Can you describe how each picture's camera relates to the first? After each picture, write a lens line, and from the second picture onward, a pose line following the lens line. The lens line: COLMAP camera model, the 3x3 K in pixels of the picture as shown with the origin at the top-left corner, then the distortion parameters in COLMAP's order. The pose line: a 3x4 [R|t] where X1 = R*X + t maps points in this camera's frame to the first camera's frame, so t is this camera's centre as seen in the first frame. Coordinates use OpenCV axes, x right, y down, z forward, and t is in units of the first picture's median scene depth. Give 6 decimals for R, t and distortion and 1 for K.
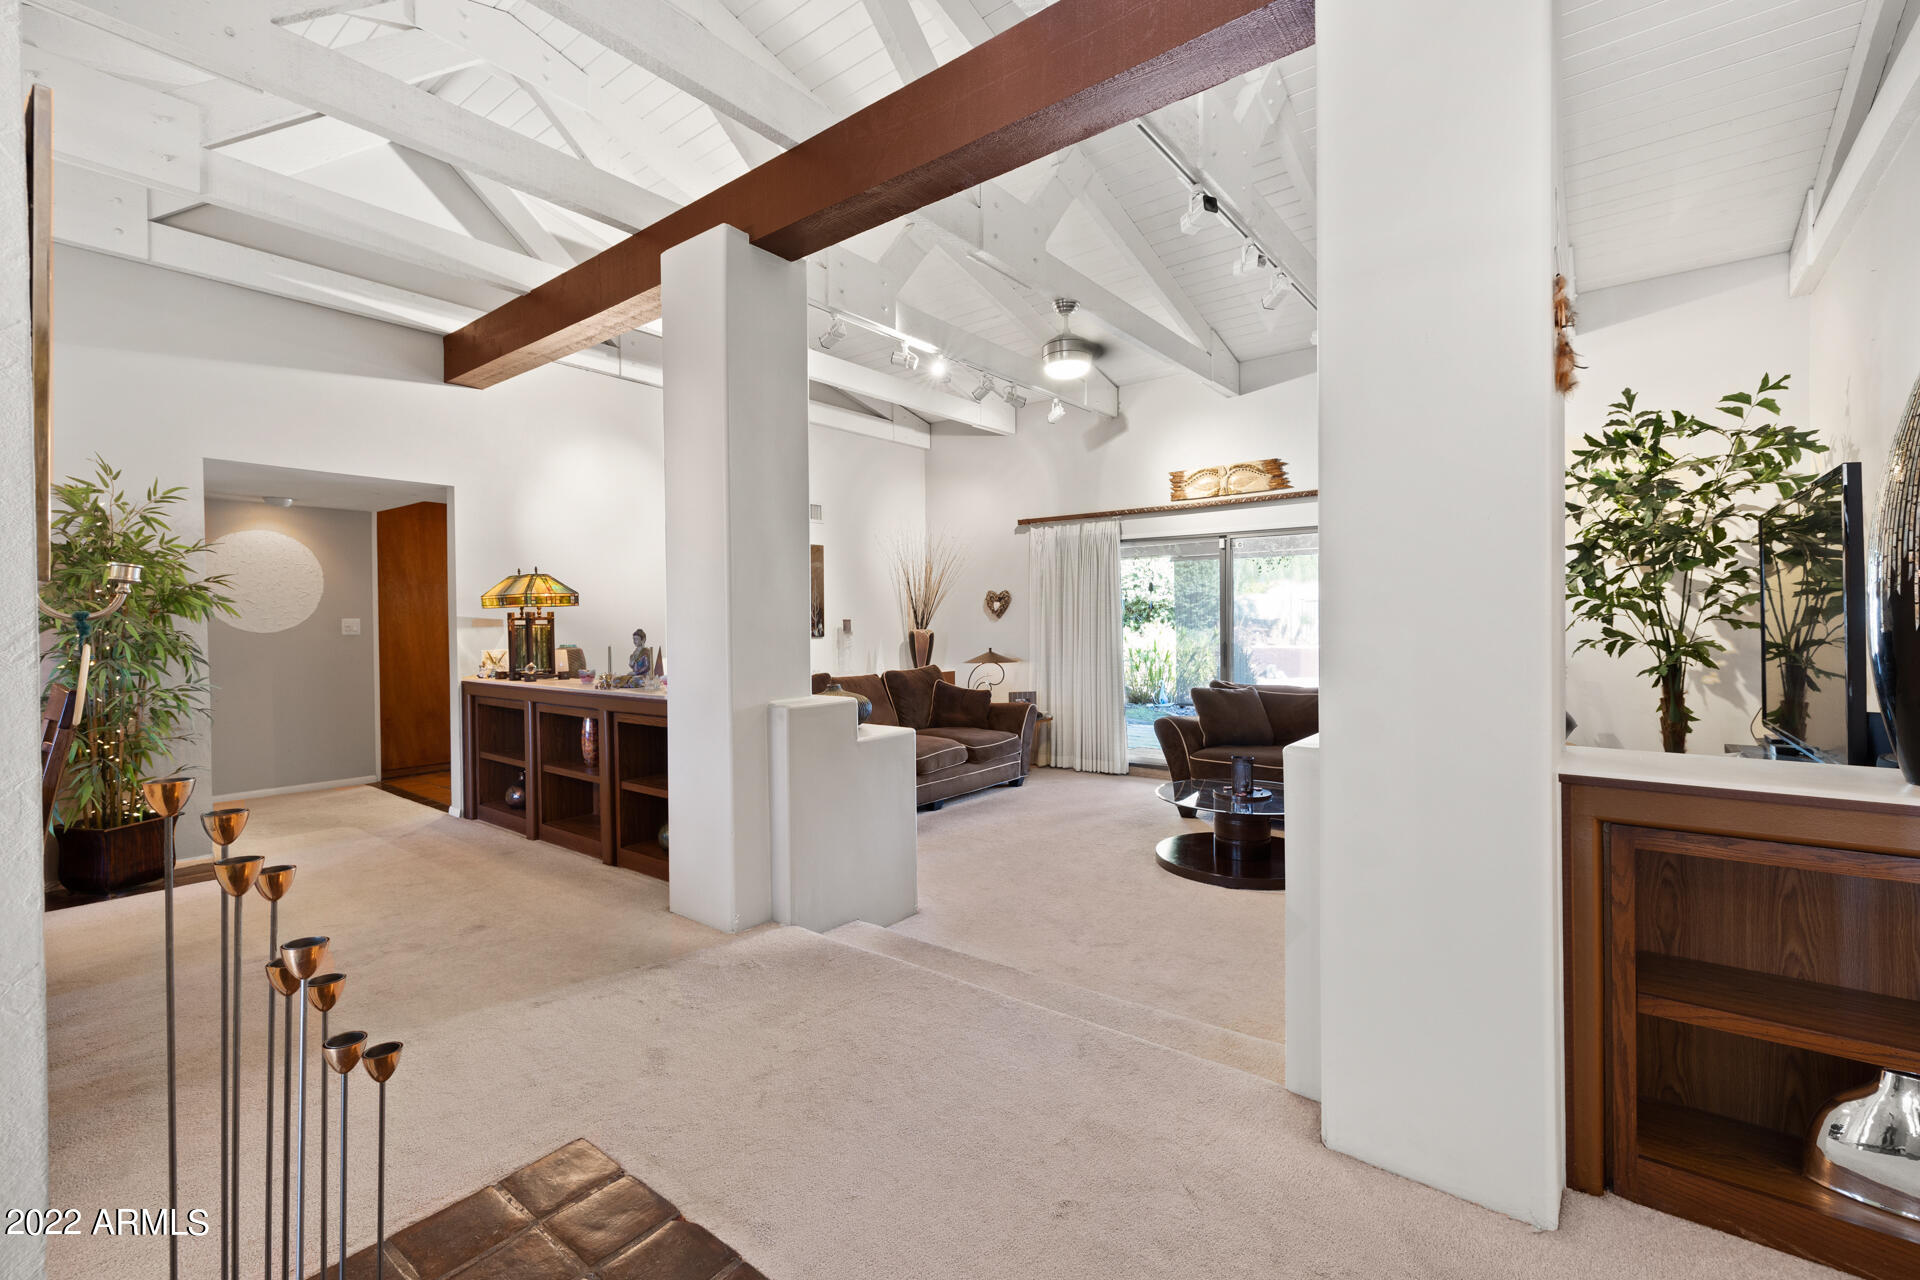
lens RADIAL K [[819.7, 0, 957.9], [0, 819.7, 633.8], [0, 0, 1]] dist [-0.002904, -0.000933]
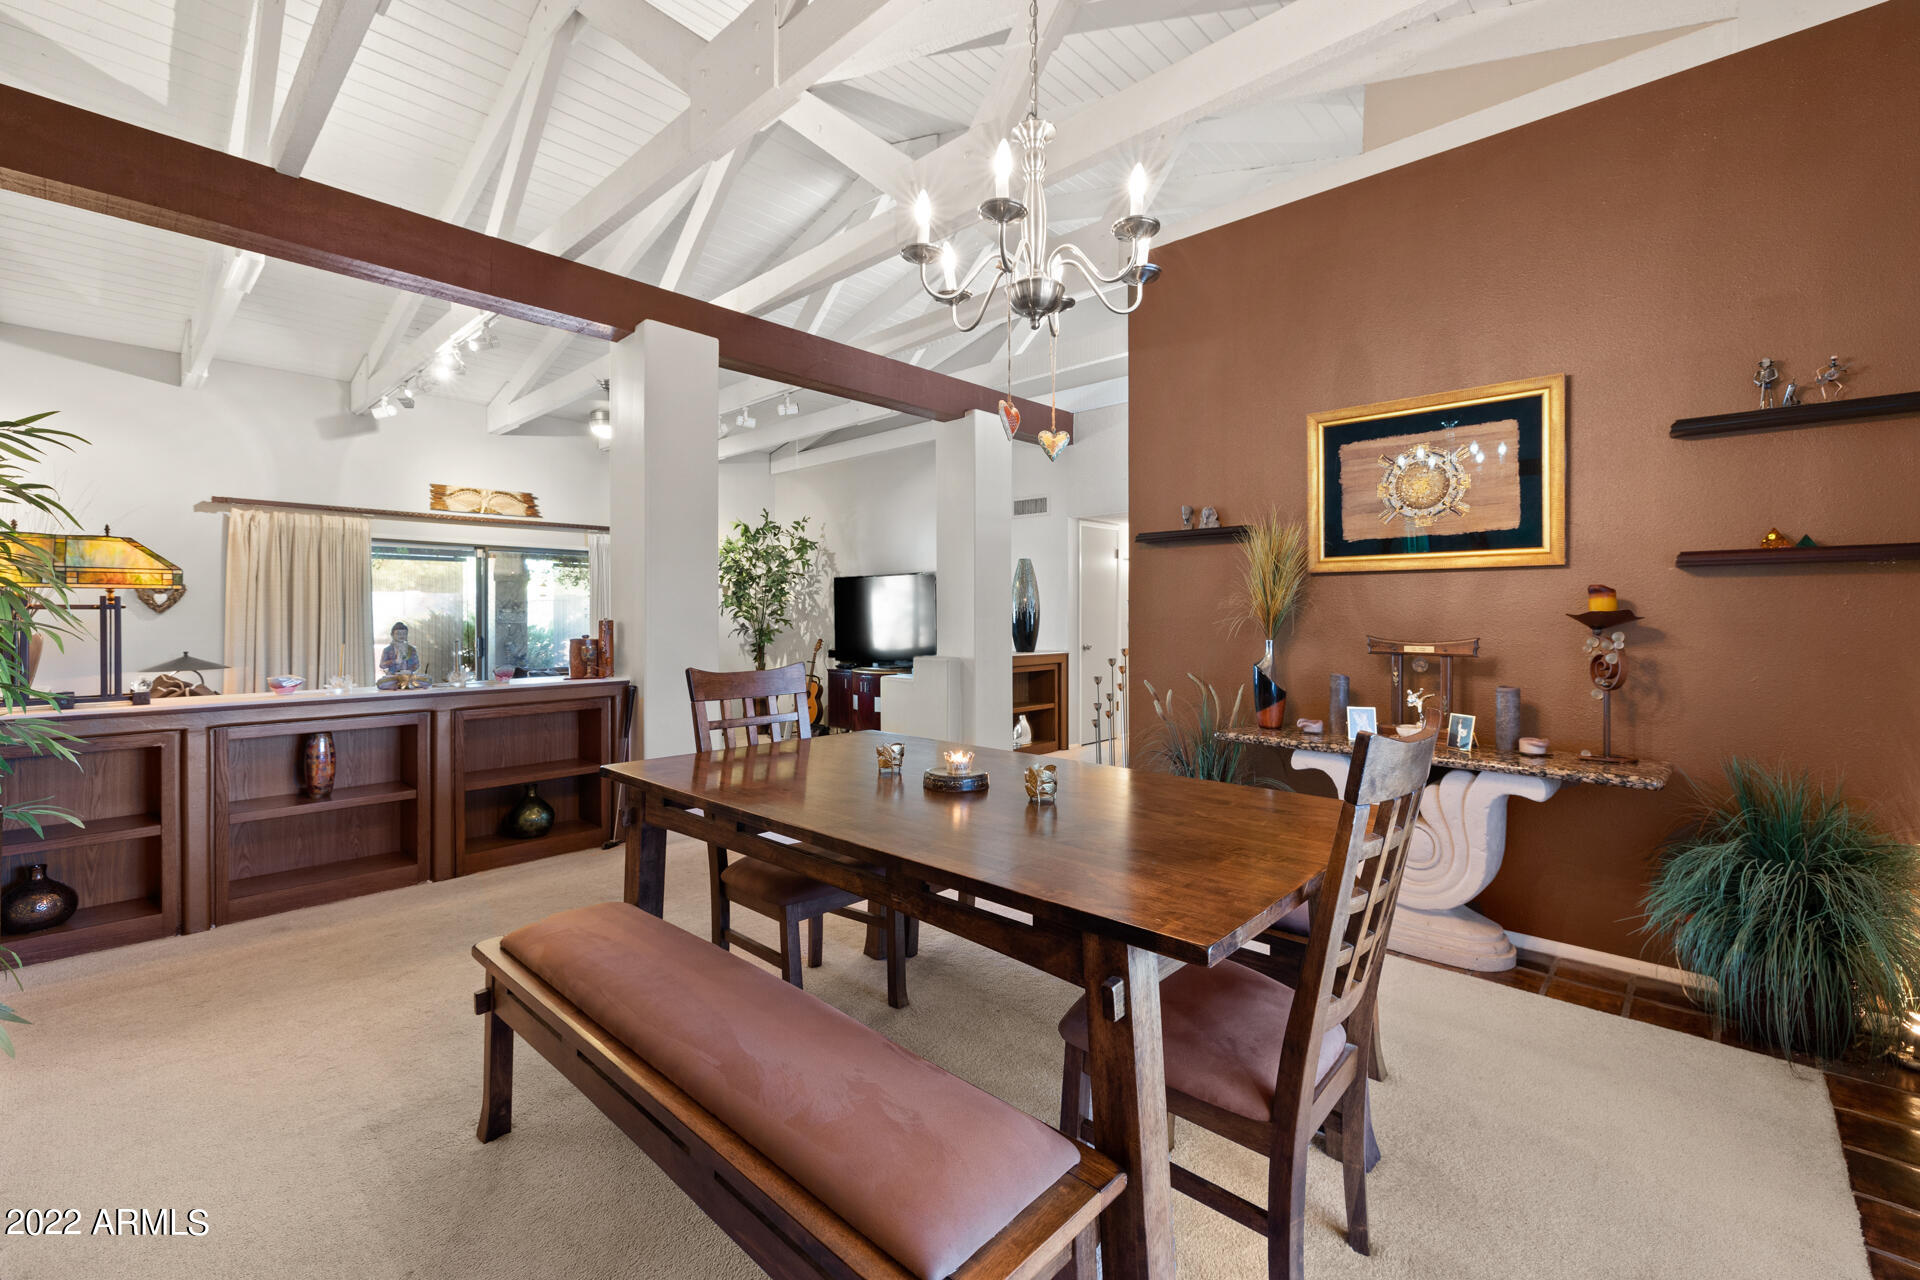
lens RADIAL K [[819.7, 0, 940.3], [0, 819.7, 627.8], [0, 0, 1]] dist [-0.002904, -0.000933]
pose [[0.097174, -0.003037, 0.995263, -0.832996], [0.016589, 0.999861, 0.001431, 0.006021], [-0.995129, 0.016371, 0.097211, 0.239504]]
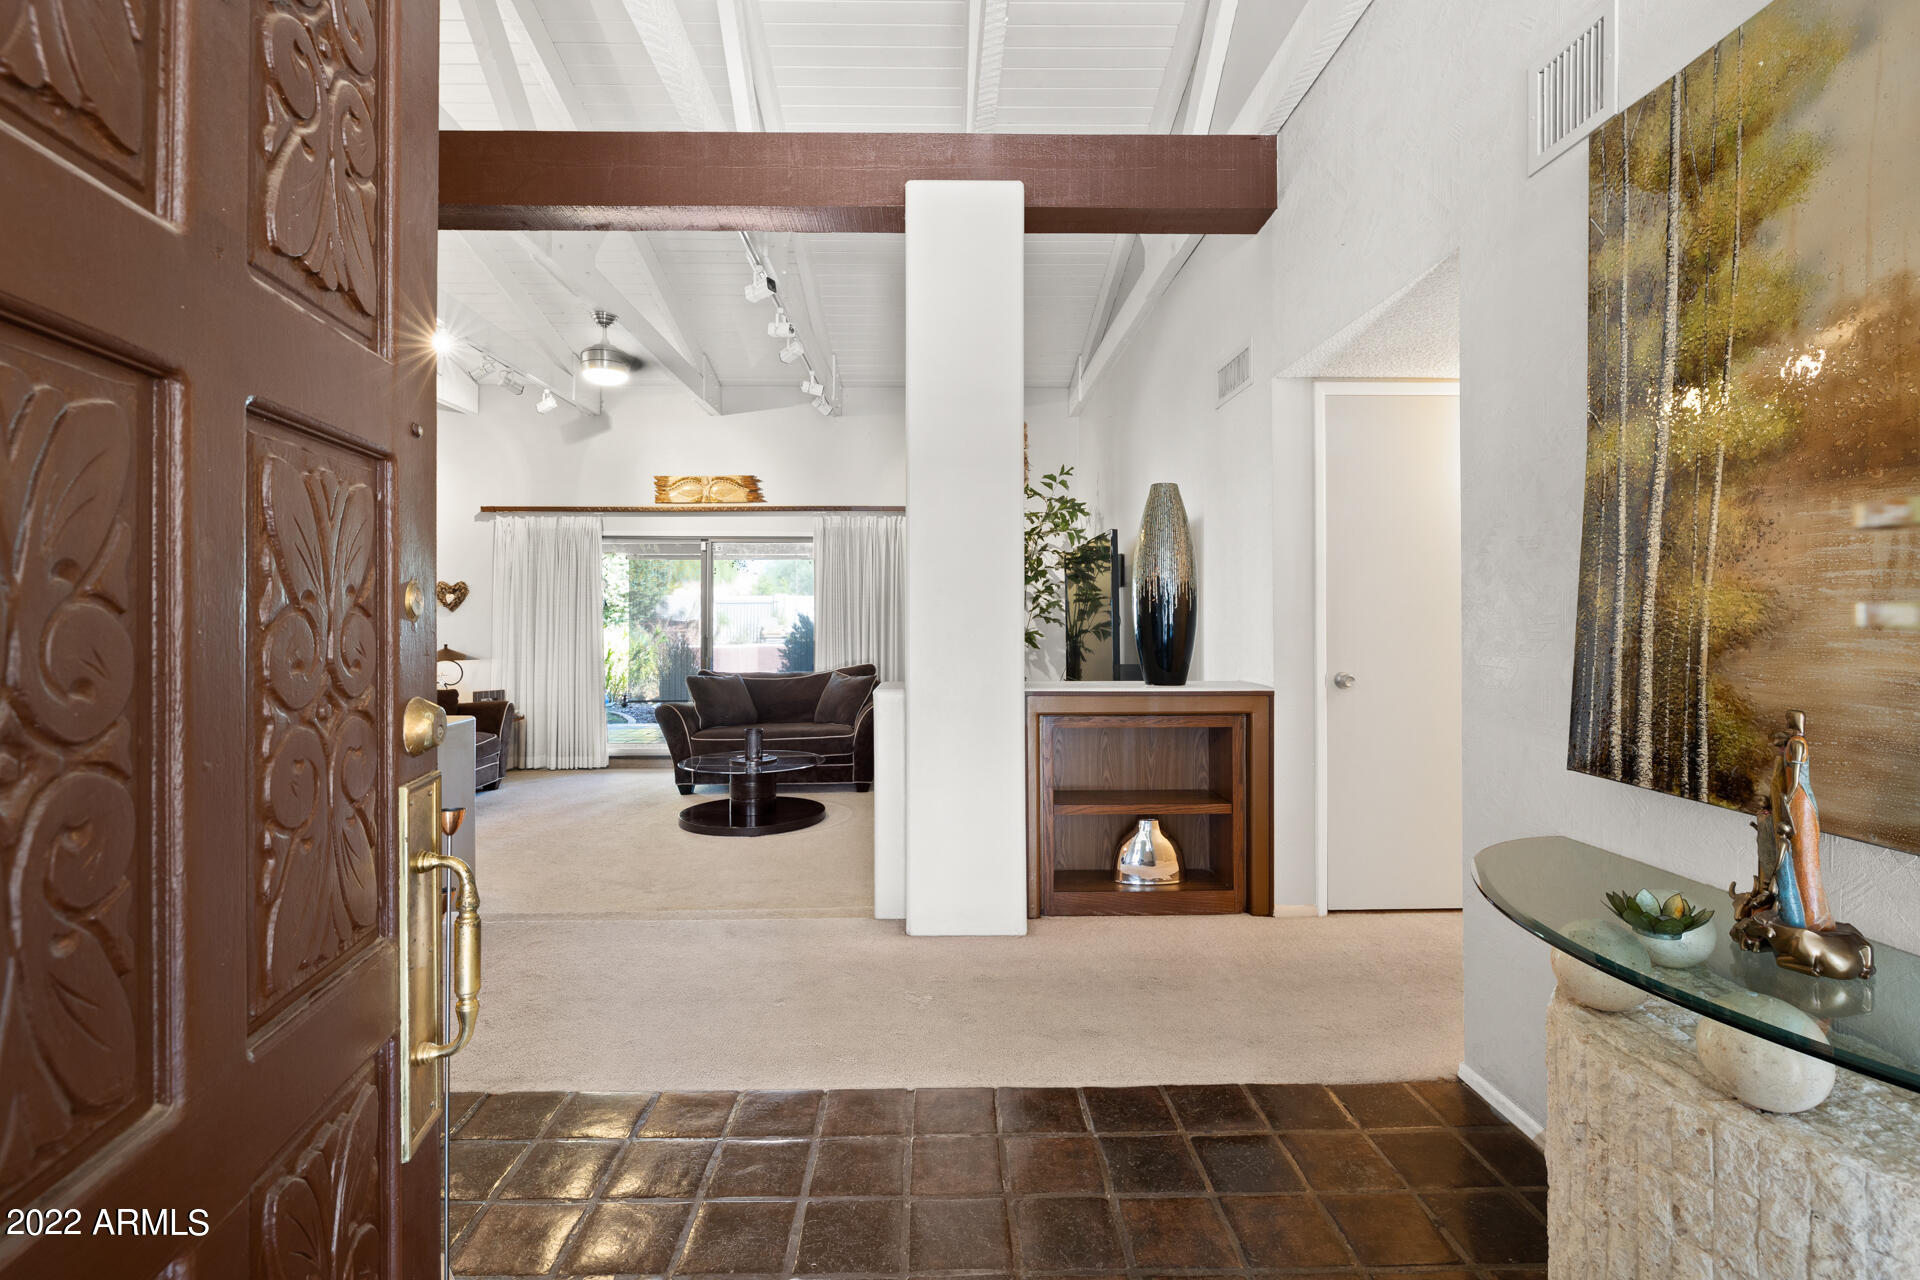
lens RADIAL K [[857.6, 0, 945.8], [0, 857.6, 613.8], [0, 0, 1]] dist [-0.002287, -0.000147]
pose [[0.775765, 0.013875, 0.630870, -0.158695], [0.003250, 0.999657, -0.025983, 0.012257], [-0.631014, 0.022207, 0.775454, -0.100495]]
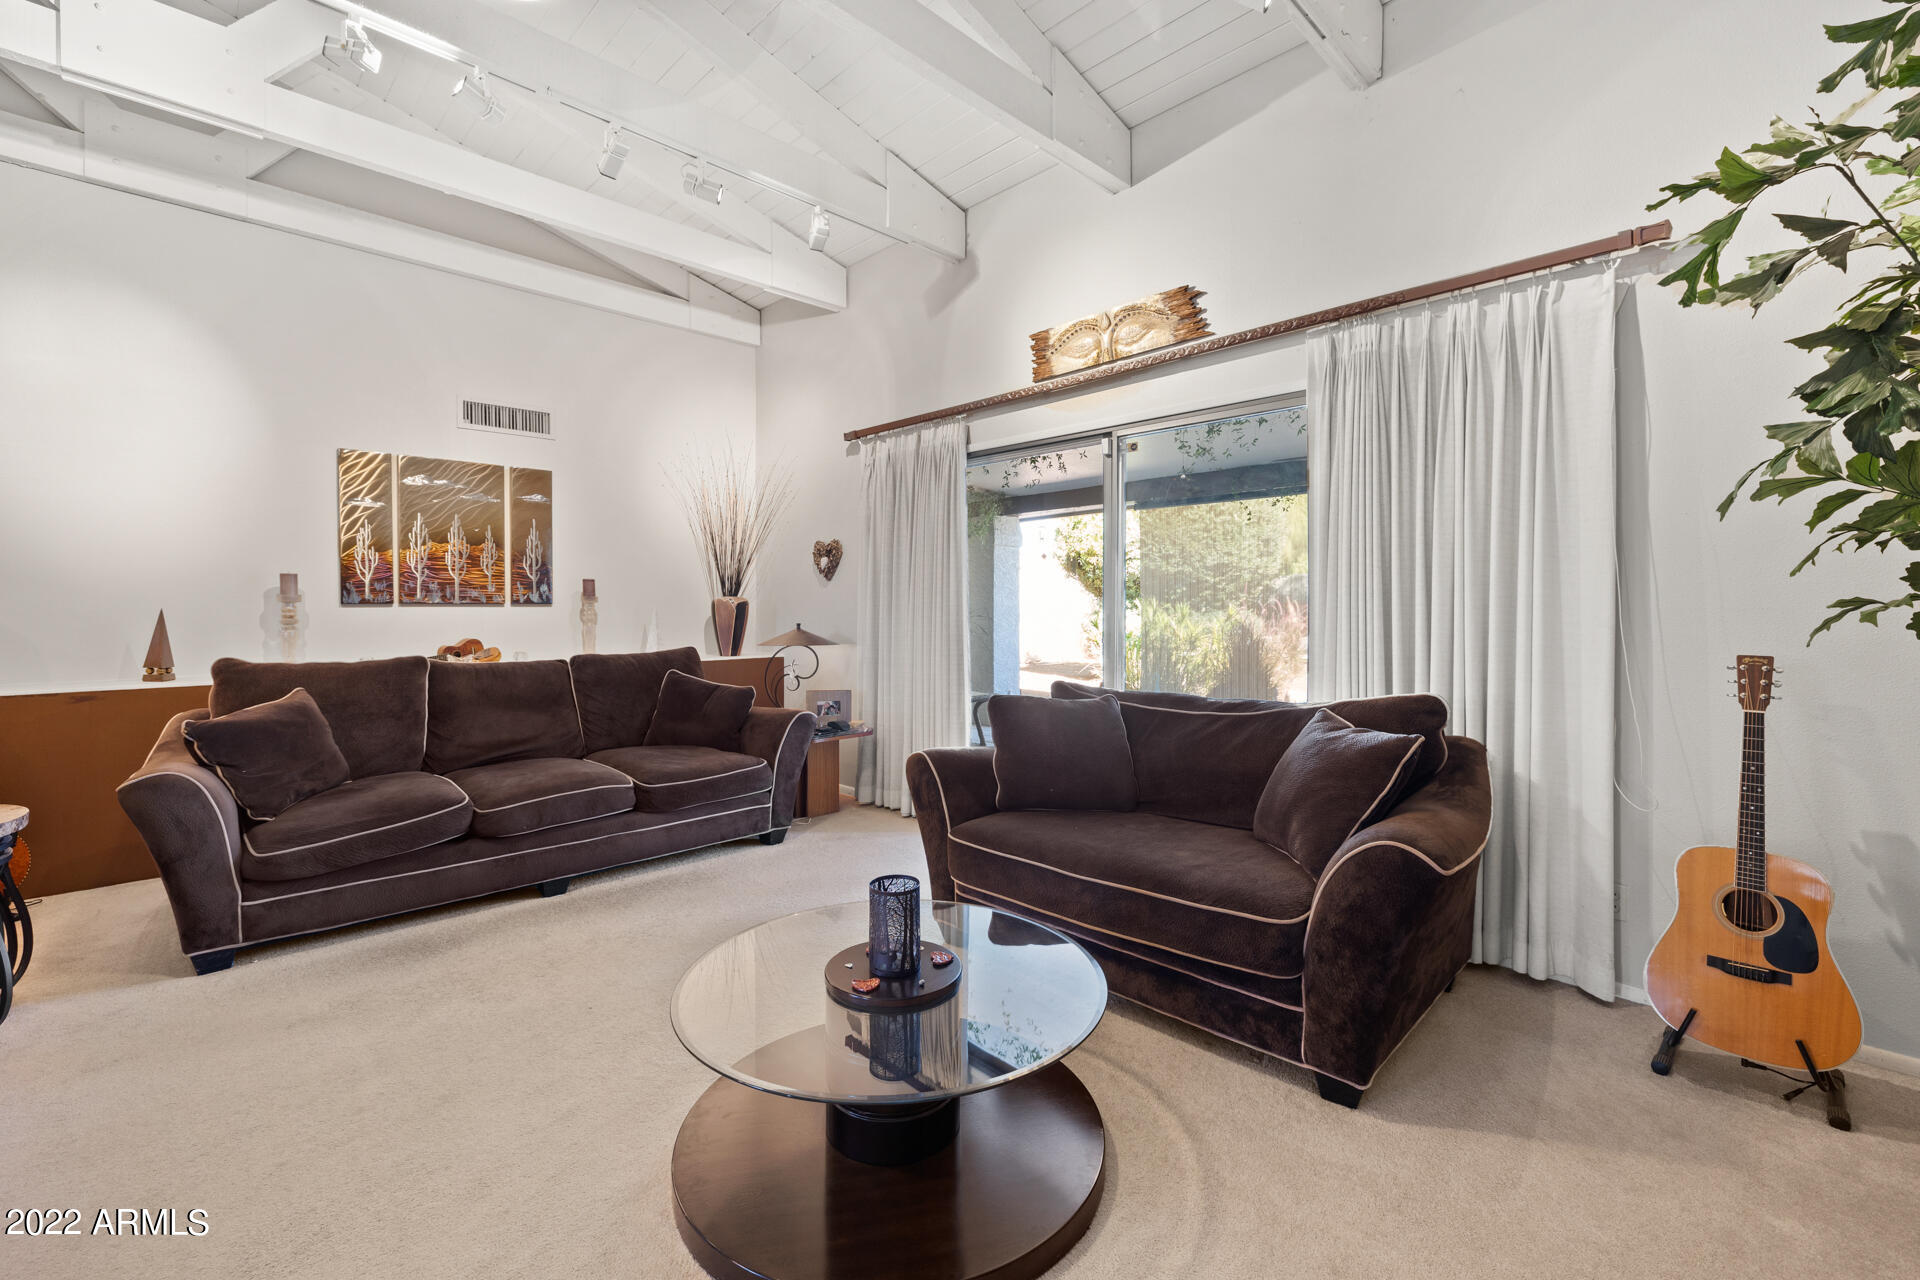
lens RADIAL K [[819.7, 0, 948.0], [0, 819.7, 616.9], [0, 0, 1]] dist [-0.002904, -0.000933]
pose [[0.991996, 0.010466, -0.125835, 0.301029], [-0.010851, 0.999938, -0.002380, 0.014905], [0.125802, 0.003727, 0.992048, 0.428547]]
